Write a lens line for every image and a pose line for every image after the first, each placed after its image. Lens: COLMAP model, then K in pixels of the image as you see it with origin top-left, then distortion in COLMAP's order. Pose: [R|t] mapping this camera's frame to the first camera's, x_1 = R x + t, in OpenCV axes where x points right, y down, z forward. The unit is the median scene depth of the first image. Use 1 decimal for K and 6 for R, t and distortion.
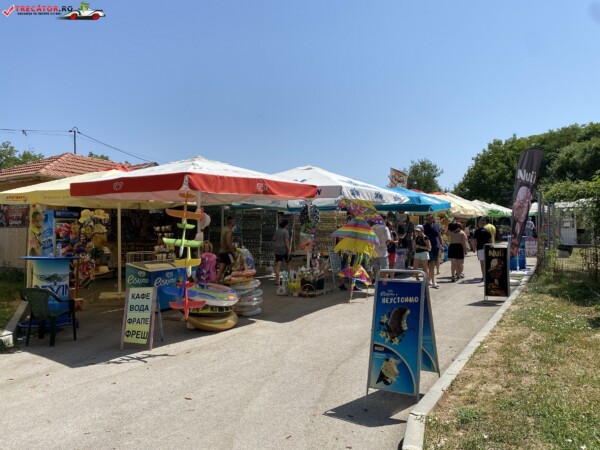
lens RADIAL K [[449.8, 0, 300.0], [0, 449.8, 225.4], [0, 0, 1]] dist [-0.001563, 0.000882]
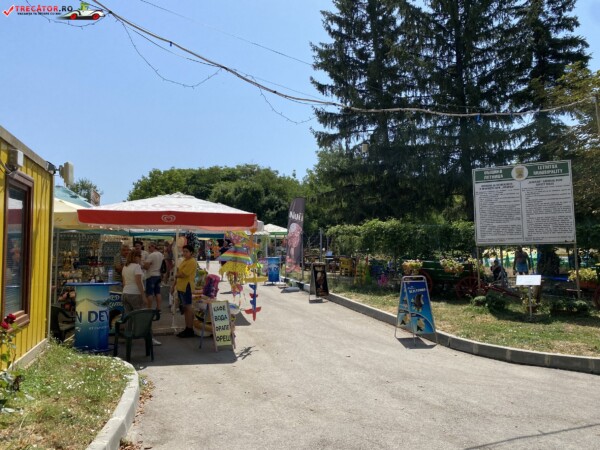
lens RADIAL K [[449.8, 0, 297.8], [0, 449.8, 222.1], [0, 0, 1]] dist [-0.001563, 0.000882]
pose [[0.660422, 0.039138, 0.749874, -0.727866], [-0.002328, 0.998743, -0.050078, -0.019883], [-0.750891, 0.031327, 0.659683, 0.011478]]
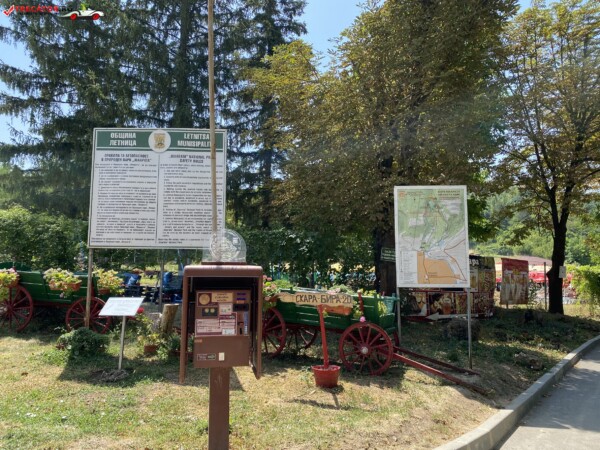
lens RADIAL K [[449.8, 0, 302.7], [0, 449.8, 225.9], [0, 0, 1]] dist [-0.001563, 0.000882]
pose [[0.206770, 0.083691, 0.974804, -0.357189], [-0.041092, 0.996198, -0.076812, -0.014743], [-0.977526, -0.024174, 0.209423, -0.036456]]
